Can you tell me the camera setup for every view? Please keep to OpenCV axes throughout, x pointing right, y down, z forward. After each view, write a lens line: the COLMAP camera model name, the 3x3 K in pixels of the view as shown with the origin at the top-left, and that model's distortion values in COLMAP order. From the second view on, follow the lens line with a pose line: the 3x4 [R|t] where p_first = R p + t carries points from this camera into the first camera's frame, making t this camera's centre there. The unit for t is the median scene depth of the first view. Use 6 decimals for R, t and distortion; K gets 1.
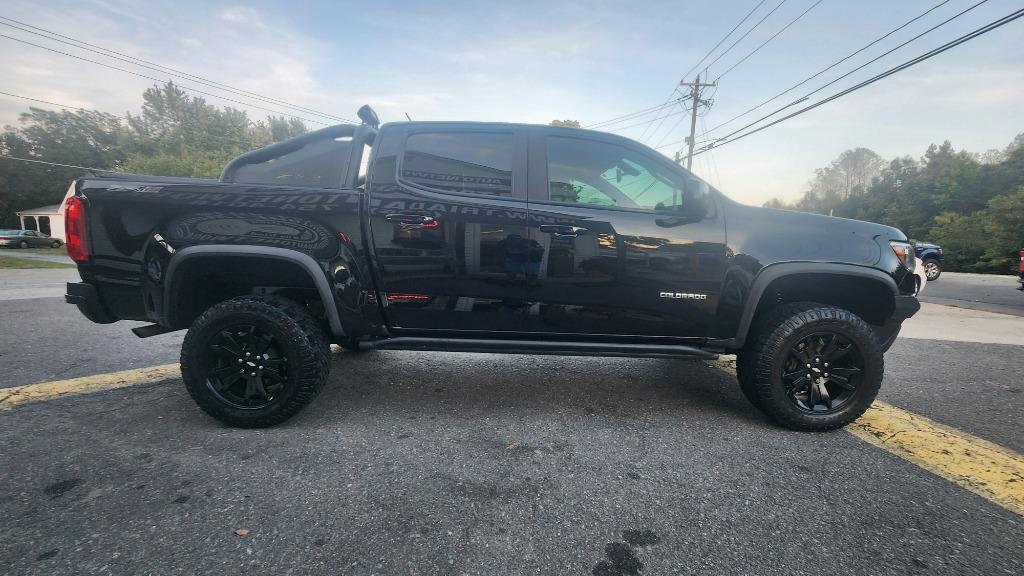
lens RADIAL K [[422.1, 0, 520.1], [0, 422.1, 288.6], [0, 0, 1]] dist [-0.006194, 0.002542]
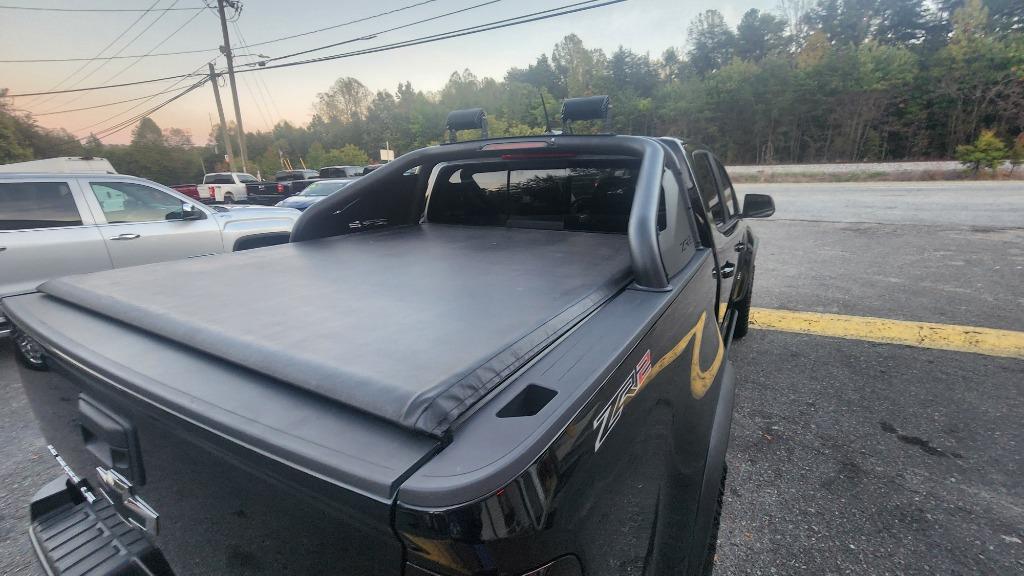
lens RADIAL K [[422.1, 0, 507.9], [0, 422.1, 288.4], [0, 0, 1]] dist [-0.006194, 0.002542]
pose [[0.525506, -0.269979, 0.806818, -0.047125], [0.124719, 0.962517, 0.240846, -0.015328], [-0.841599, -0.025940, 0.539480, 0.036781]]
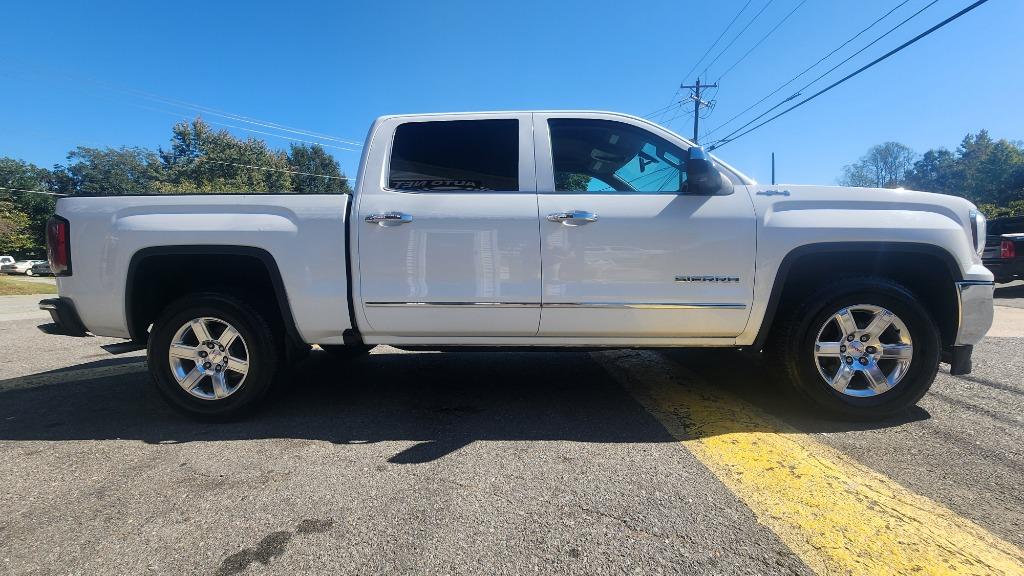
lens RADIAL K [[422.1, 0, 520.0], [0, 422.1, 287.9], [0, 0, 1]] dist [-0.006194, 0.002542]
pose [[0.997588, -0.033842, -0.060603, 0.022087], [0.031999, 0.999003, -0.031117, 0.002219], [0.061596, 0.029102, 0.997677, 0.000976]]
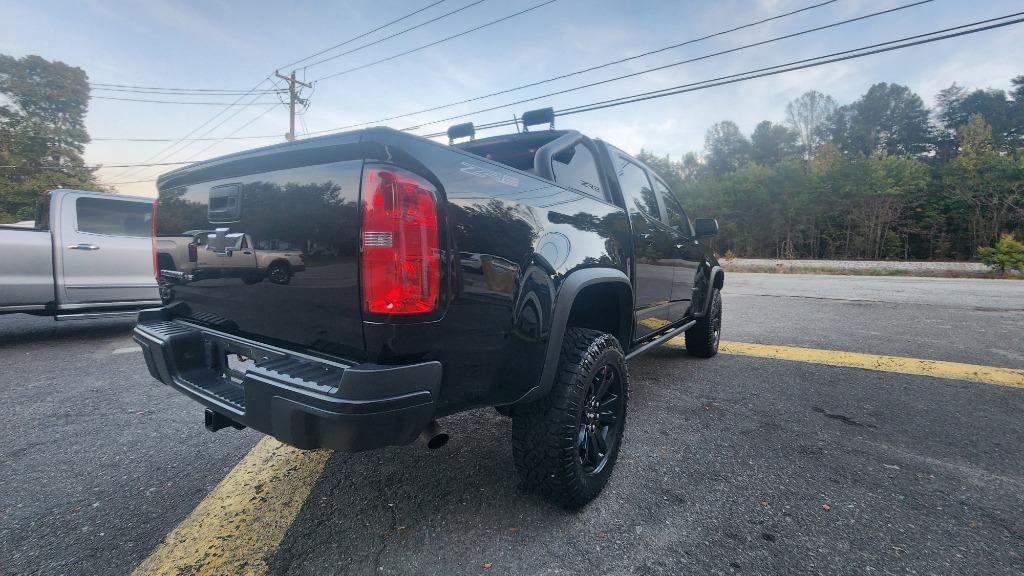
lens RADIAL K [[422.1, 0, 508.0], [0, 422.1, 290.1], [0, 0, 1]] dist [-0.006194, 0.002542]
pose [[0.577640, -0.079213, 0.812439, -0.055217], [0.077025, 0.996129, 0.042358, -0.004209], [-0.812649, 0.038111, 0.581505, 0.026595]]
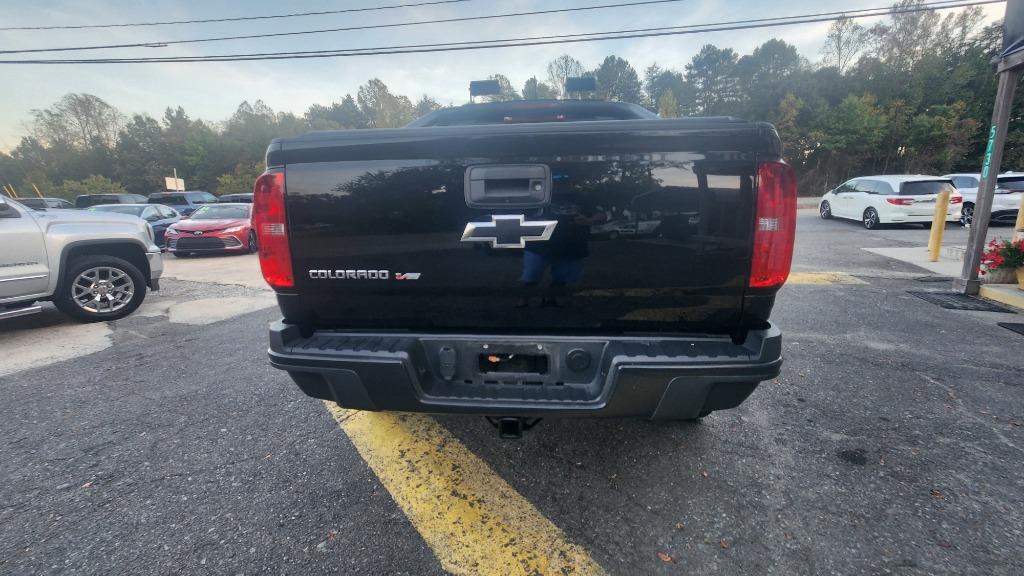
lens RADIAL K [[422.1, 0, 515.6], [0, 422.1, 284.0], [0, 0, 1]] dist [-0.006194, 0.002542]
pose [[0.106798, -0.209572, 0.971943, -0.065989], [0.124697, 0.972639, 0.196020, -0.008572], [-0.986430, 0.100264, 0.130009, 0.051557]]
